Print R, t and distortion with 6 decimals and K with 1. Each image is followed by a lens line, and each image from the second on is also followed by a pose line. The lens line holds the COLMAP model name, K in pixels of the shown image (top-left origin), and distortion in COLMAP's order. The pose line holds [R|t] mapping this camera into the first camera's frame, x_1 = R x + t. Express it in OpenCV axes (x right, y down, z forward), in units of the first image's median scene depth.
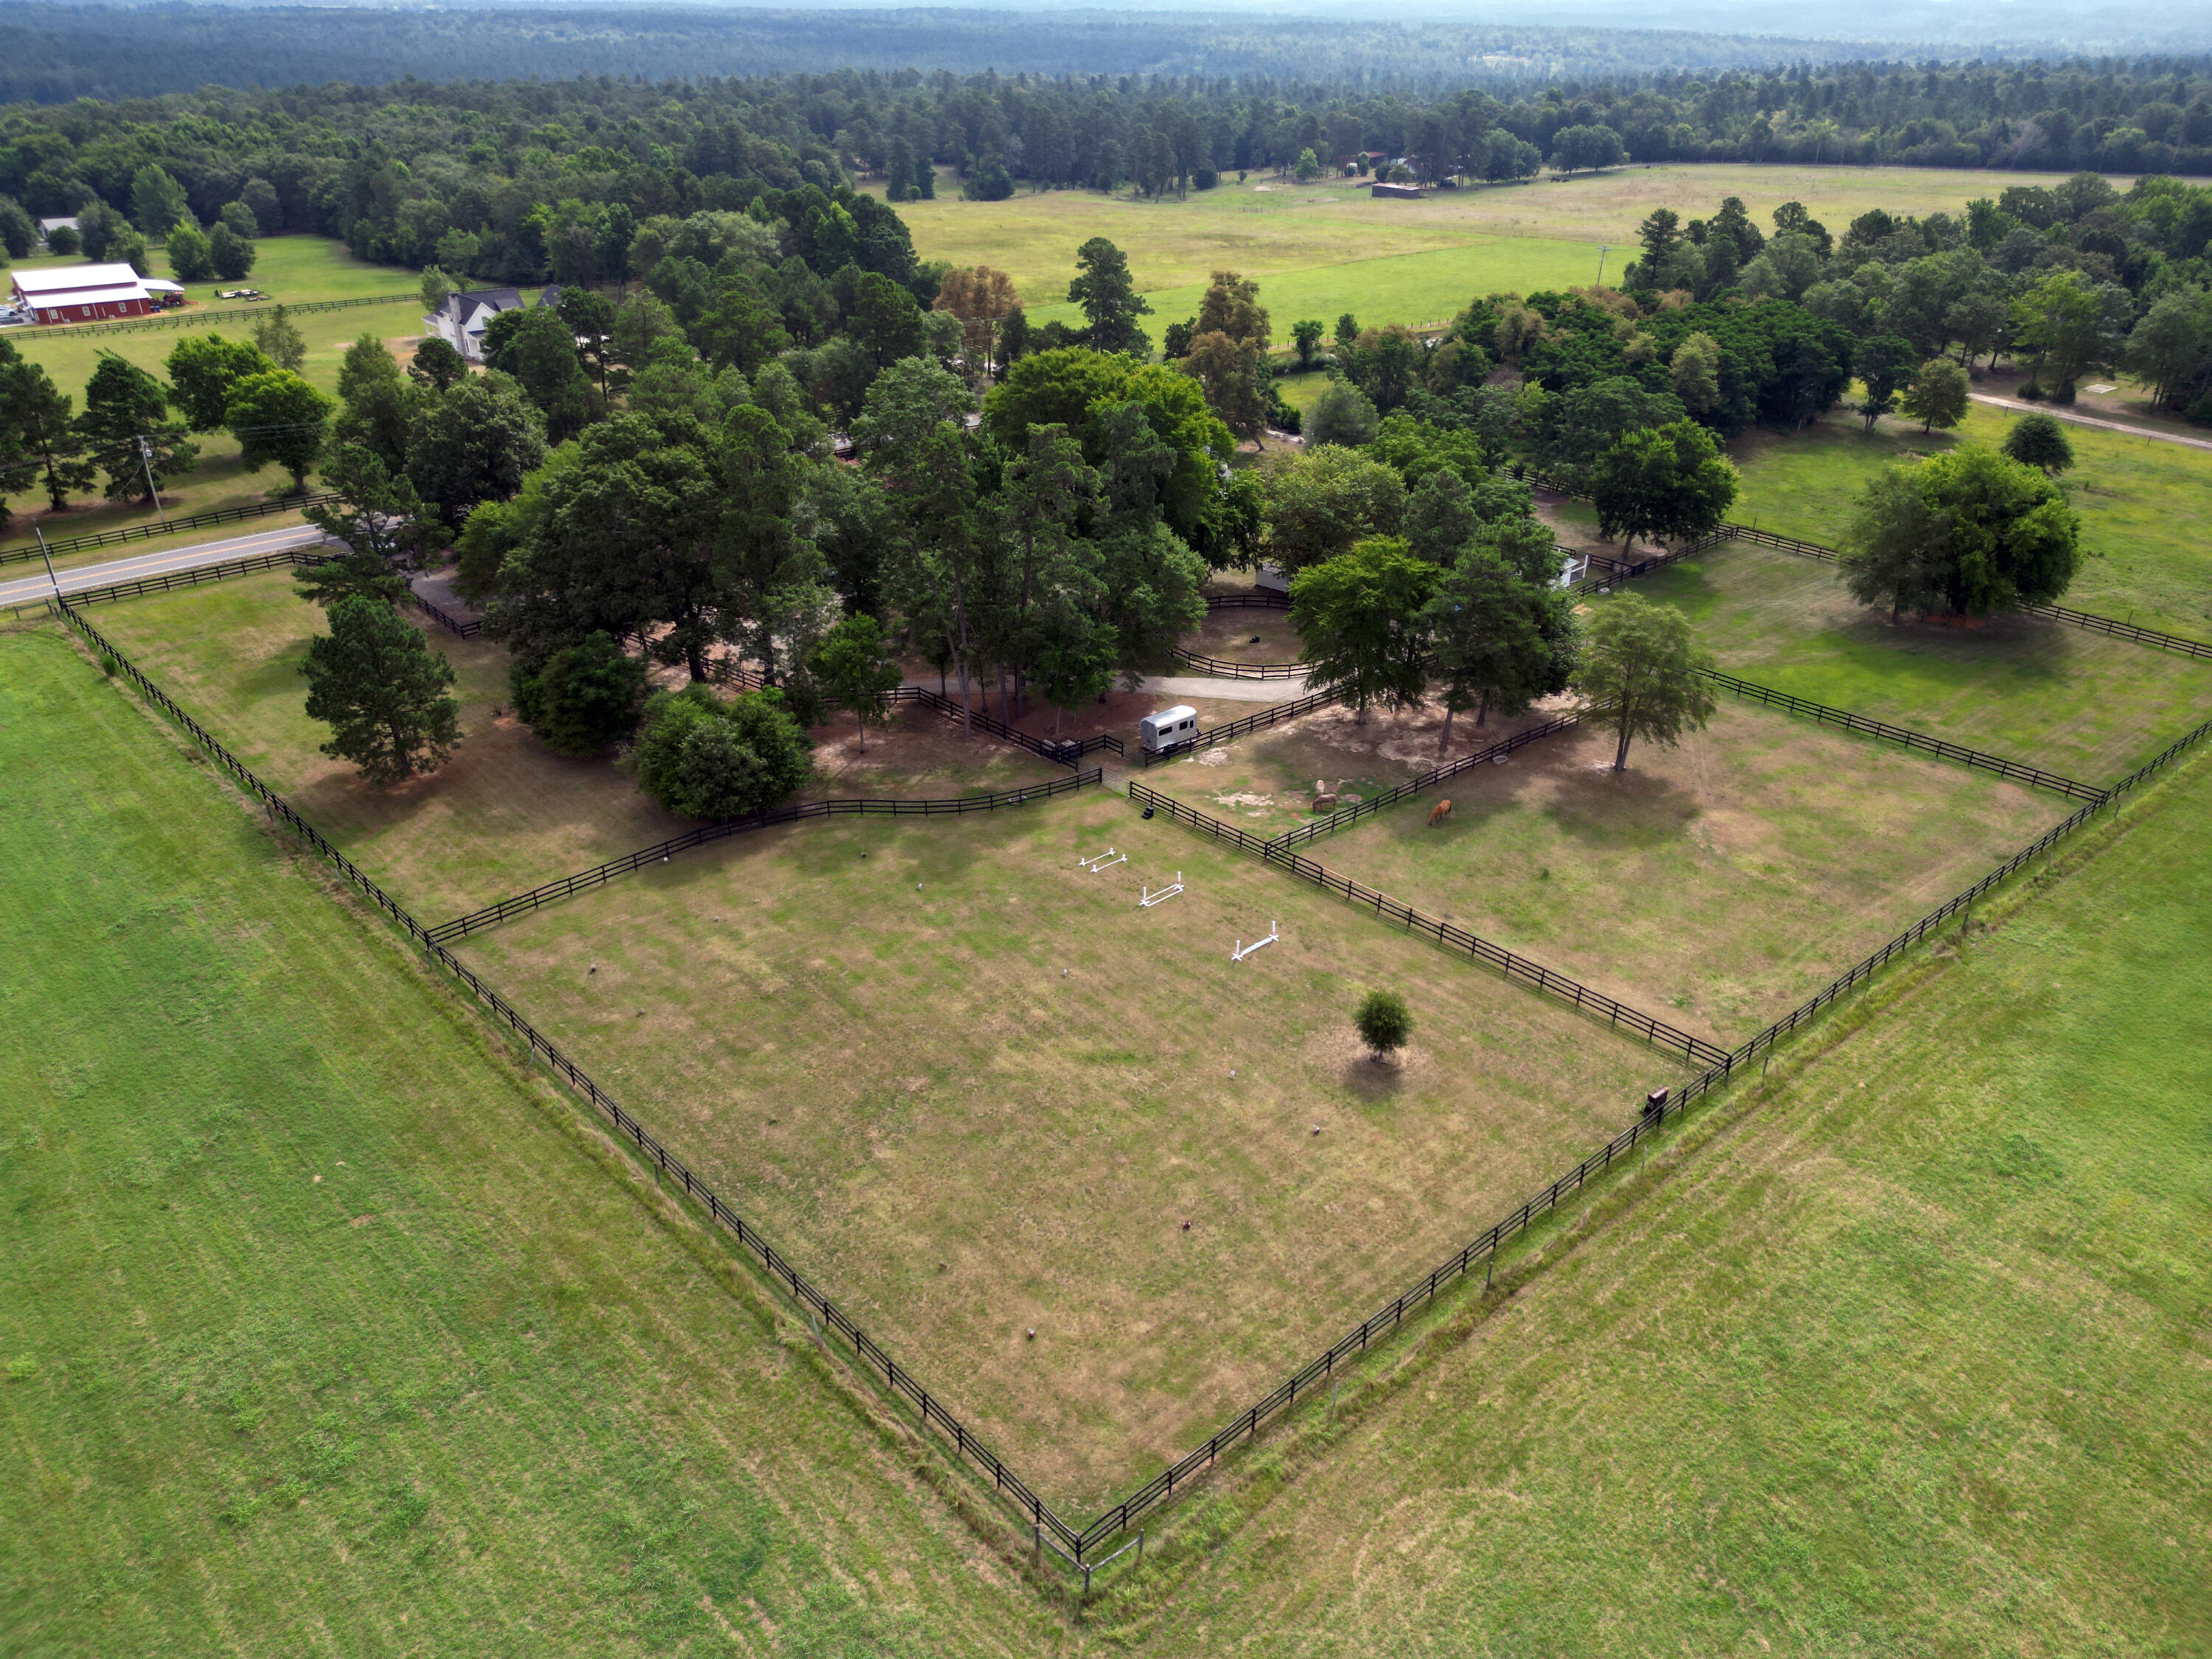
lens RADIAL K [[1536.8, 0, 1106.0], [0, 1536.8, 829.5], [0, 0, 1]] dist [0.084889, -0.091972]
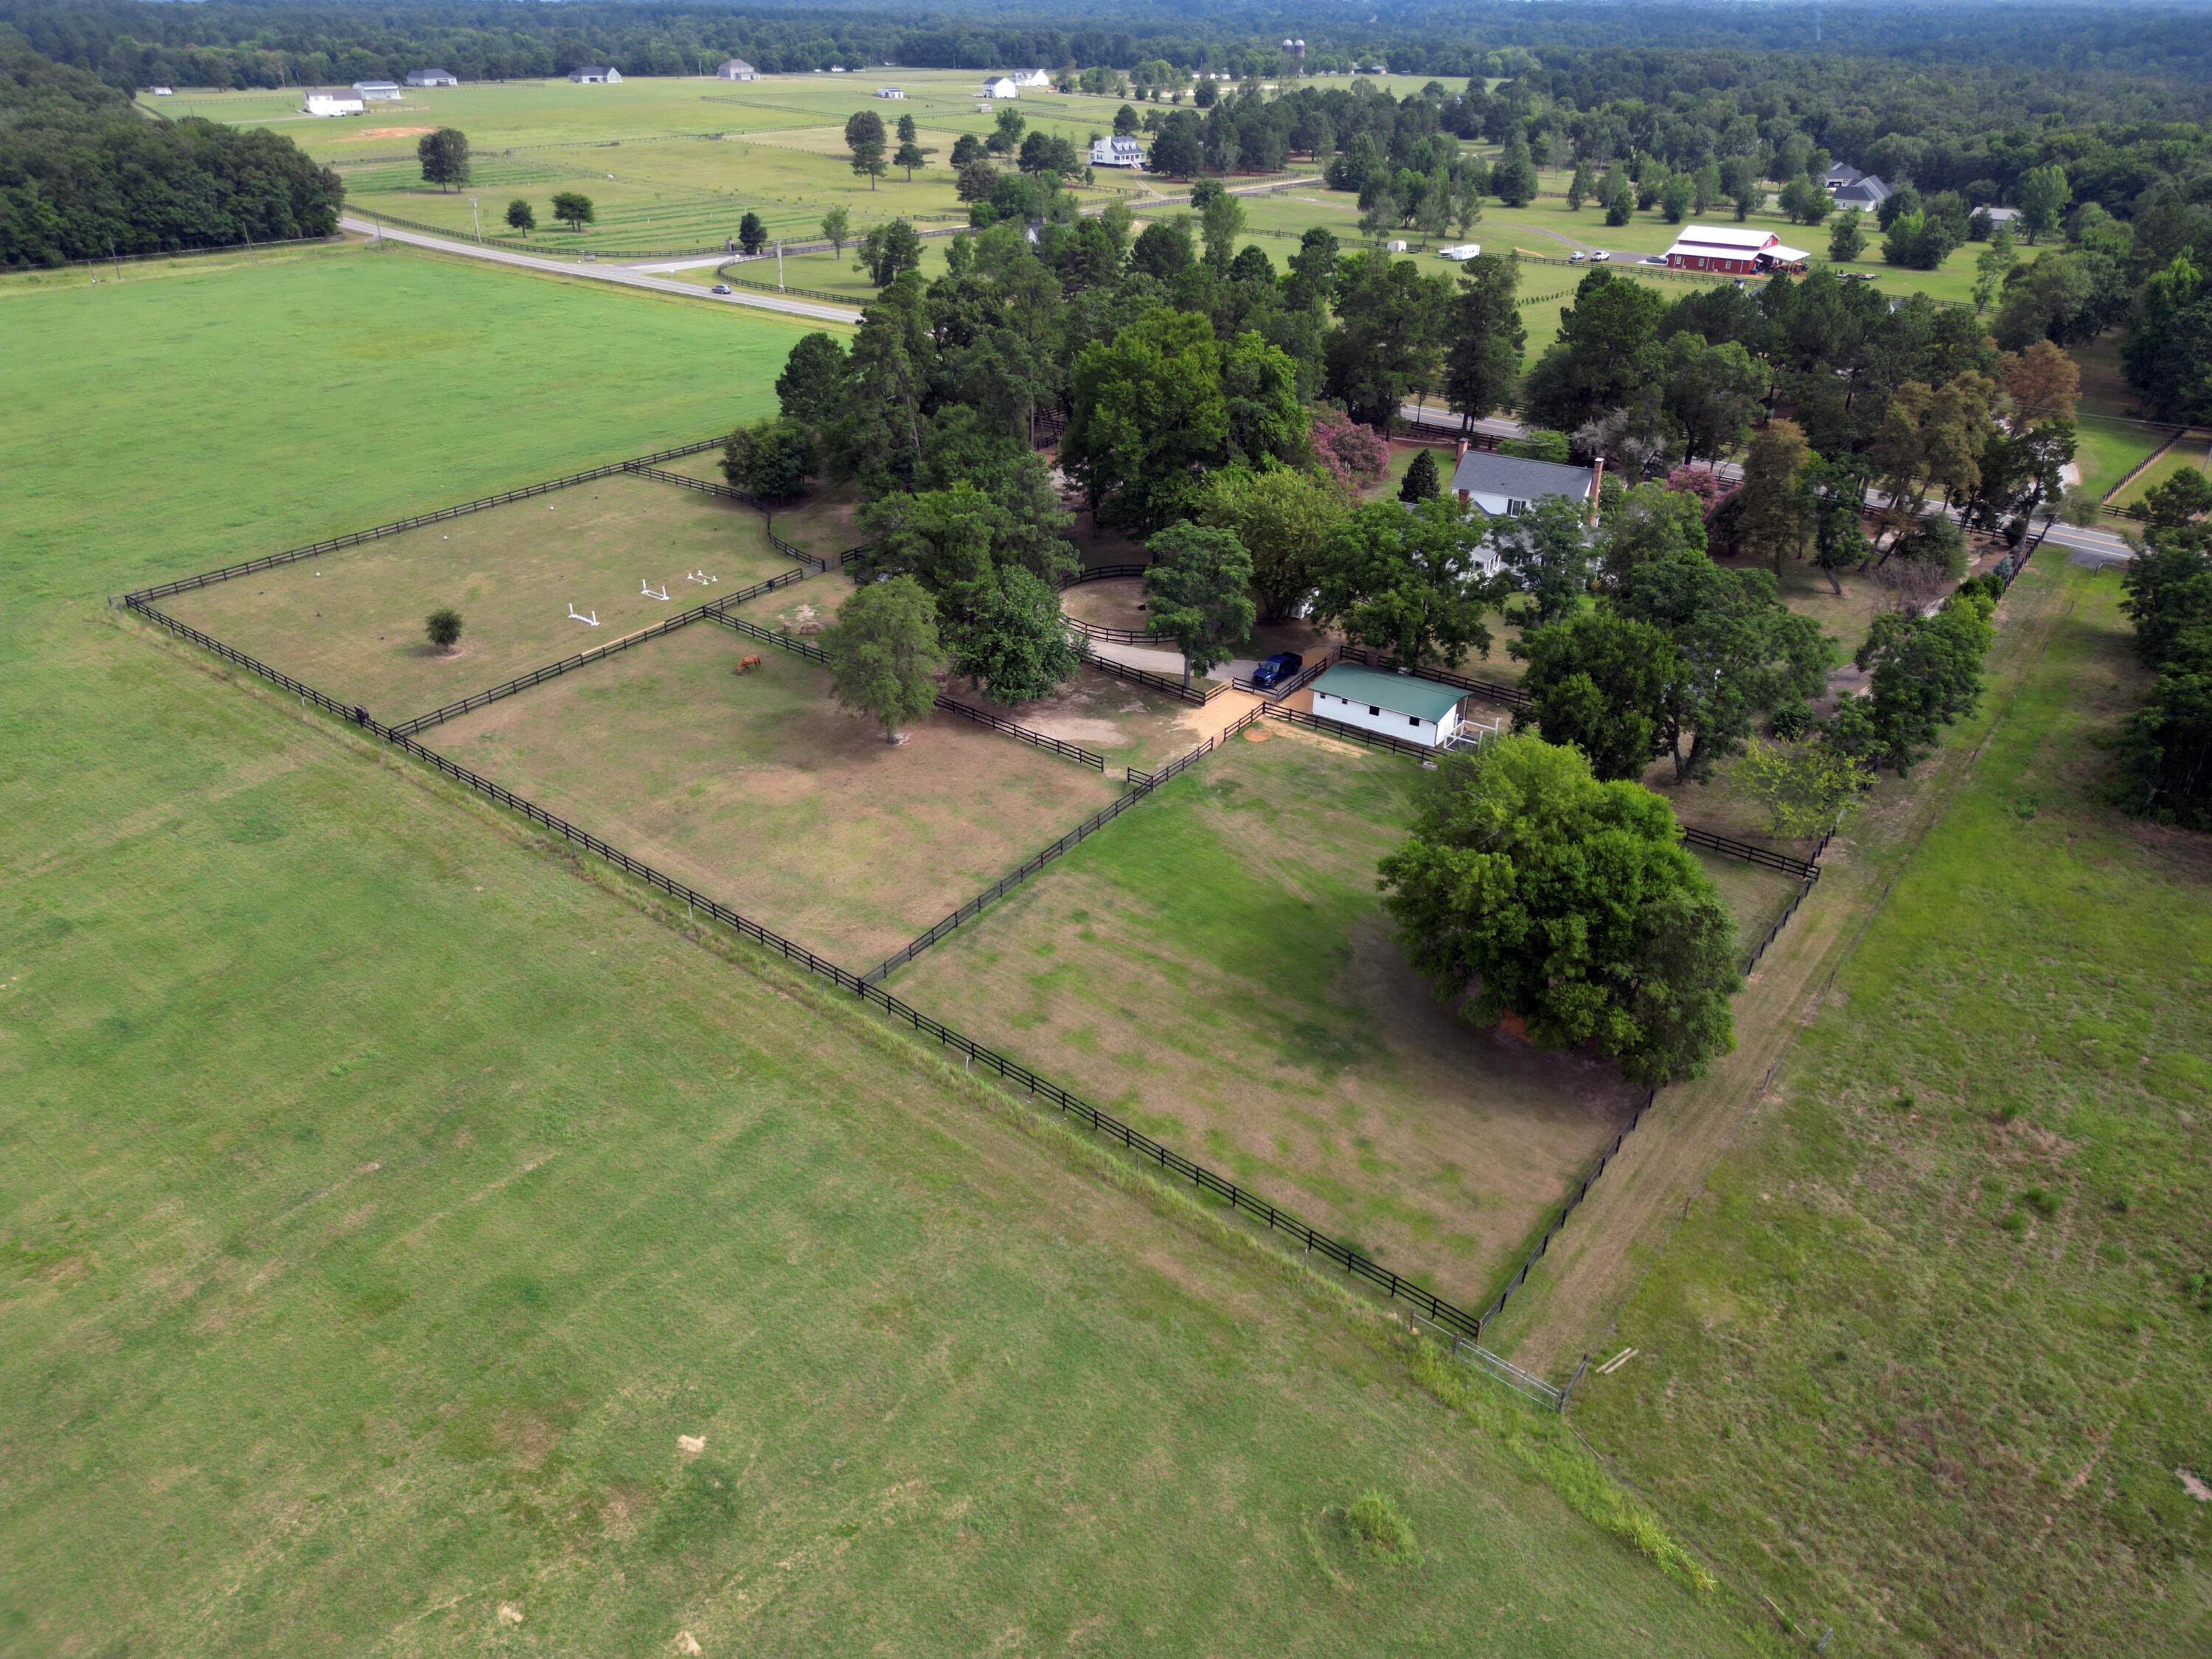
lens RADIAL K [[1536.8, 0, 1106.0], [0, 1536.8, 829.5], [0, 0, 1]] dist [0.084889, -0.091972]
pose [[0.186635, 0.466480, -0.864618, 1.568817], [-0.470332, 0.815097, 0.338237, -0.500278], [0.862528, 0.343531, 0.371526, 0.916496]]
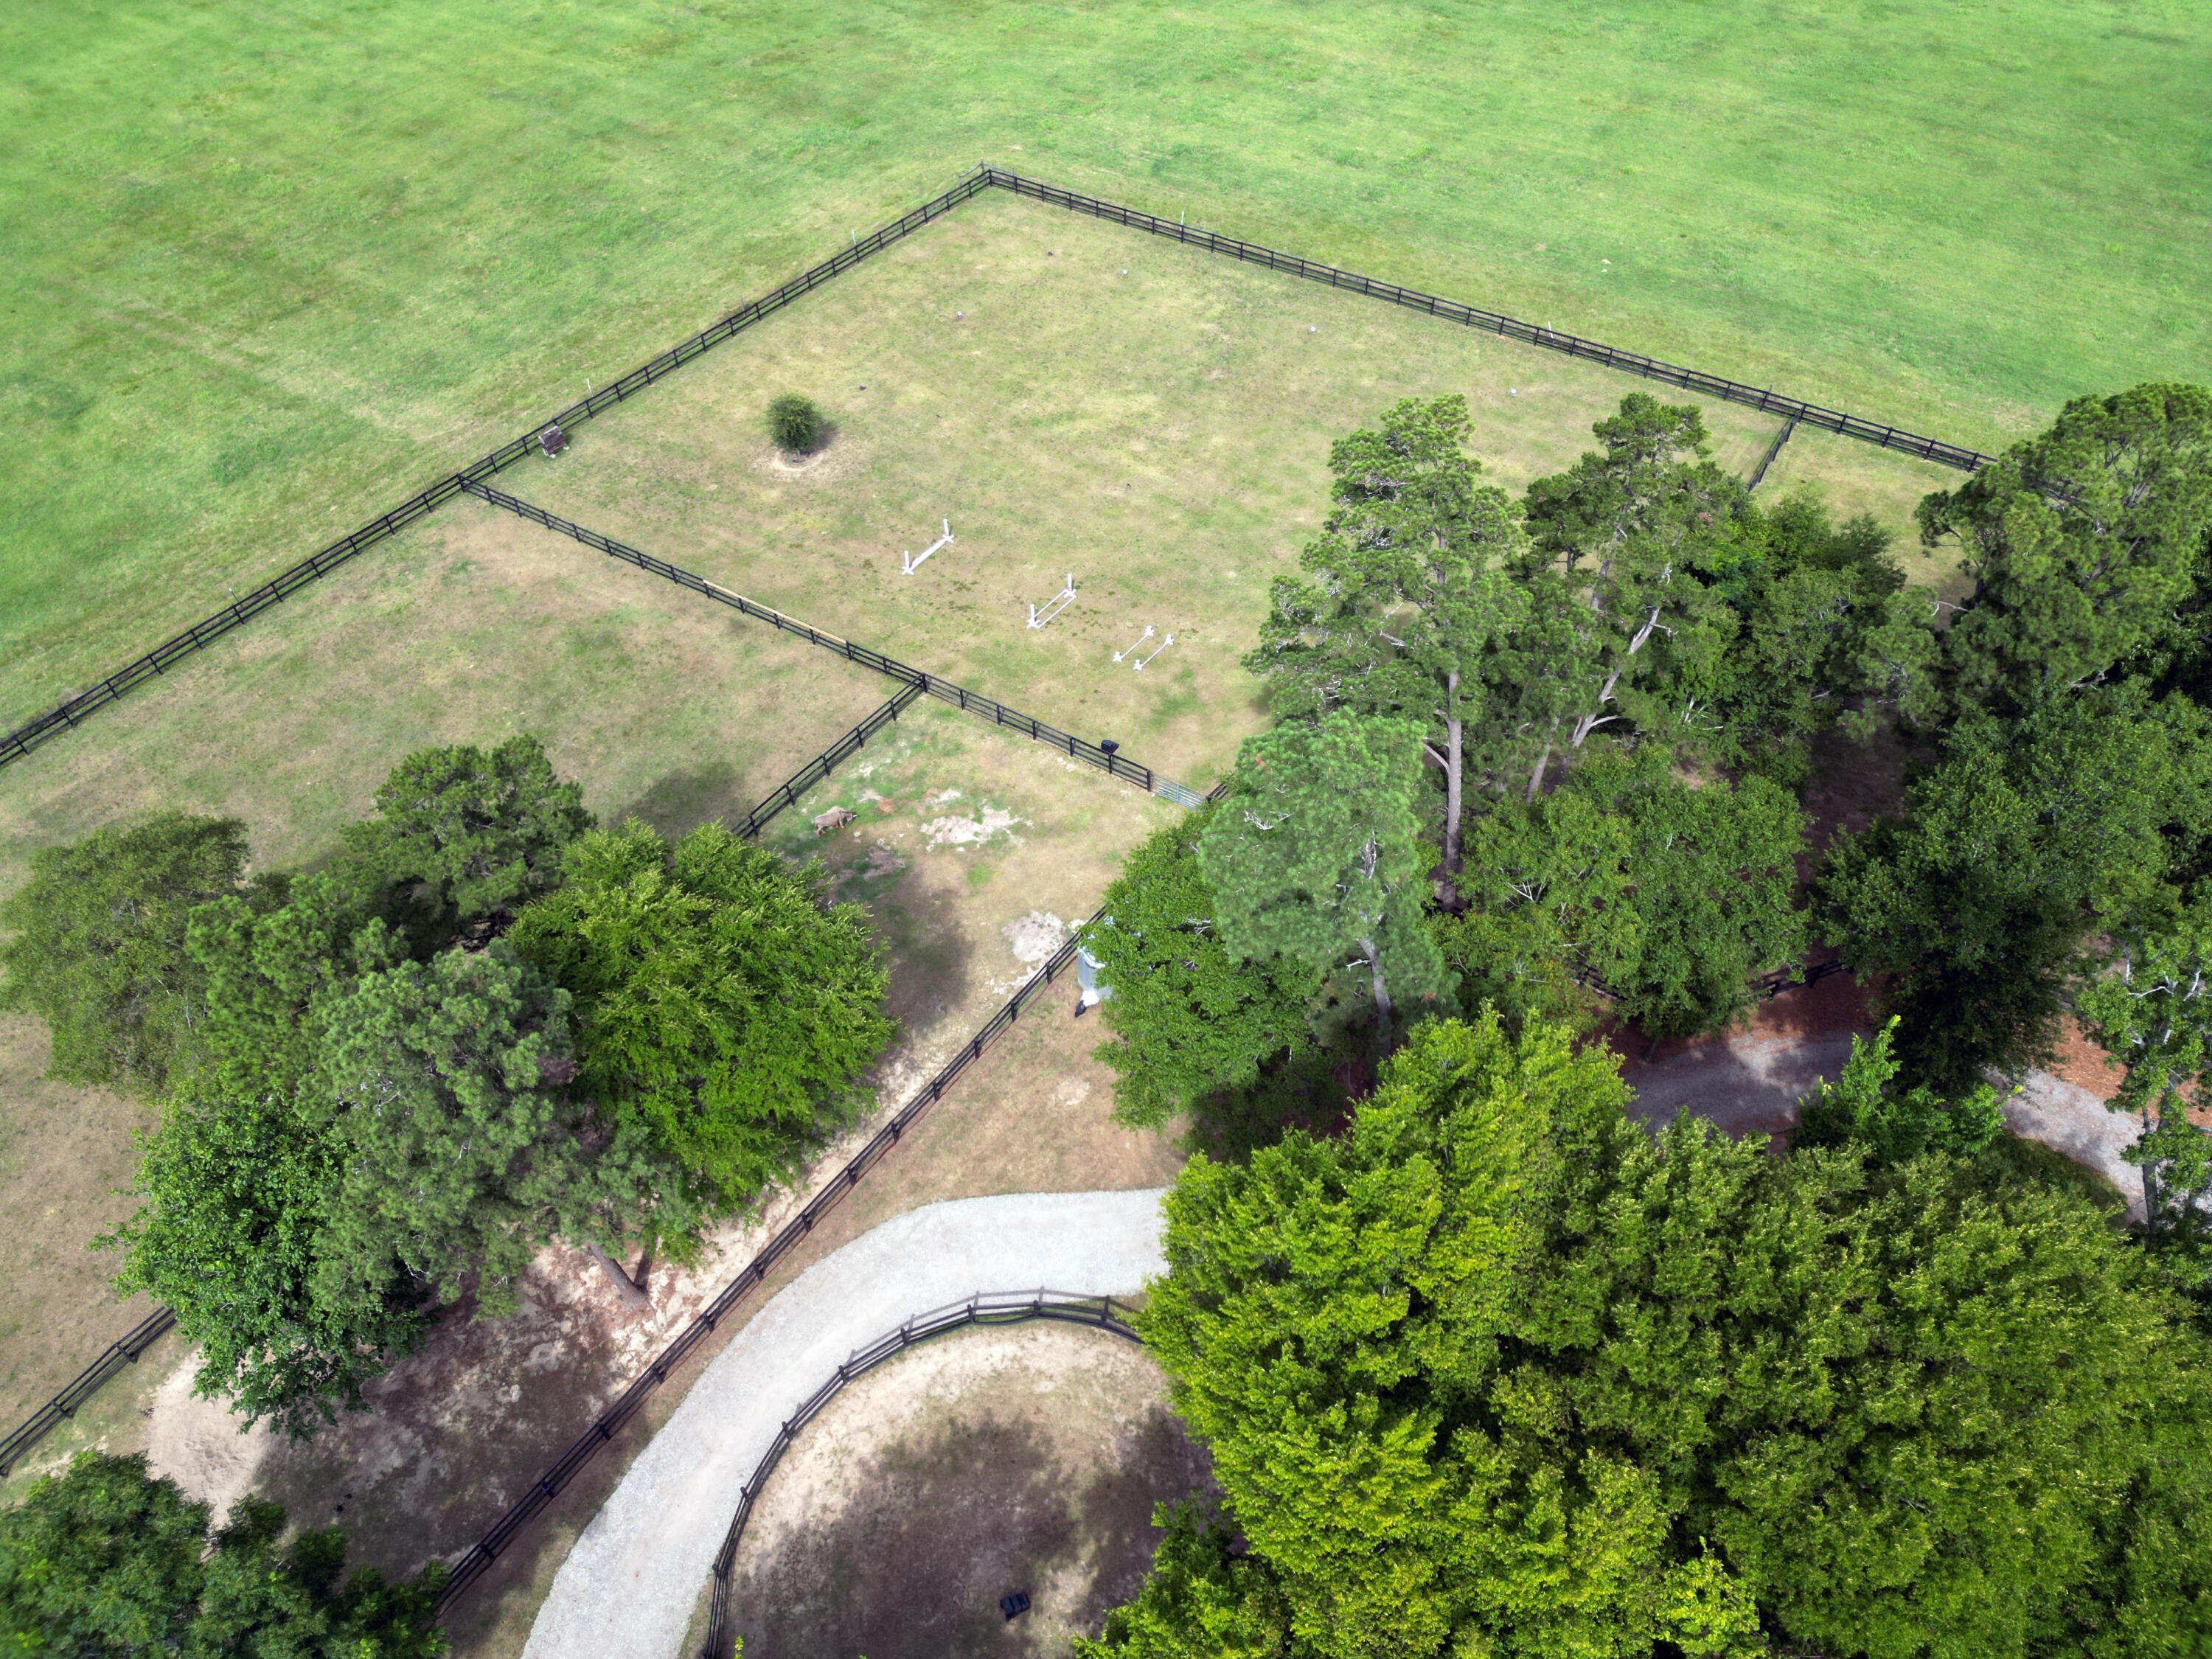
lens RADIAL K [[1536.8, 0, 1106.0], [0, 1536.8, 829.5], [0, 0, 1]] dist [0.084889, -0.091972]
pose [[-0.977577, 0.165431, -0.130289, 0.134190], [-0.084130, 0.260370, 0.961837, -0.704187], [0.193041, 0.951231, -0.240614, 1.334241]]
